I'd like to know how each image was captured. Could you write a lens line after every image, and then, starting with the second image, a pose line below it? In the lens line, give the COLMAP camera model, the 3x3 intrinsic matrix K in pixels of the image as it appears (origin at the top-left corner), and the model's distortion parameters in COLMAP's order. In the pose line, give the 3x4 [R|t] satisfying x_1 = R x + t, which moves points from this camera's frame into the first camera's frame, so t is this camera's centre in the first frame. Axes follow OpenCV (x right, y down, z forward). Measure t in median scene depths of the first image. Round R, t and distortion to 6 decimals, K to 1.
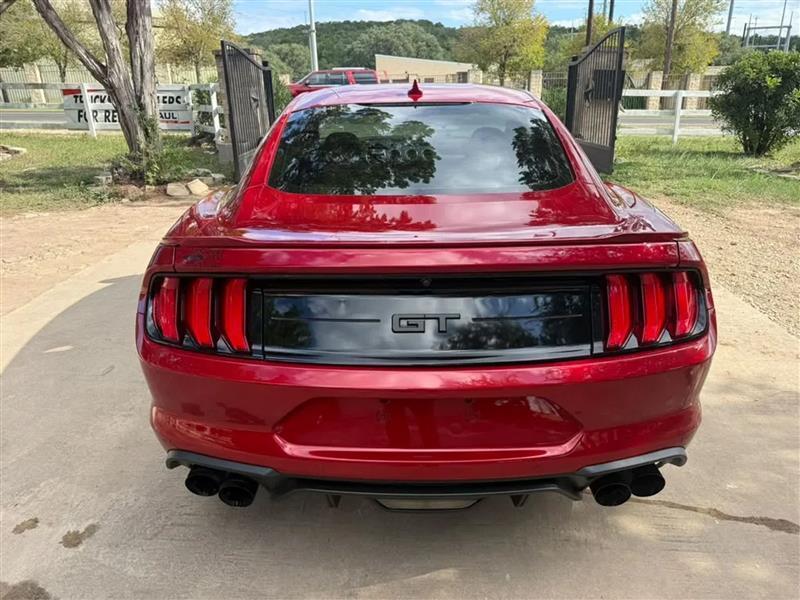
lens RADIAL K [[569.3, 0, 402.2], [0, 569.3, 298.8], [0, 0, 1]] dist [0.013136, -0.021484]
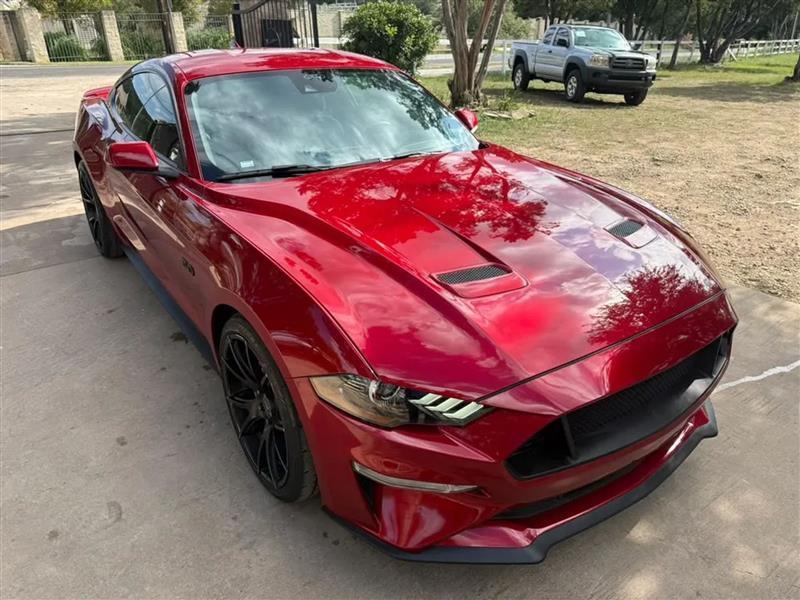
lens RADIAL K [[569.3, 0, 394.3], [0, 569.3, 300.3], [0, 0, 1]] dist [0.013136, -0.021484]
pose [[0.771657, -0.267771, 0.576926, -0.176703], [0.214738, 0.963483, 0.159966, -0.044939], [-0.598692, 0.000449, 0.800979, 0.082477]]
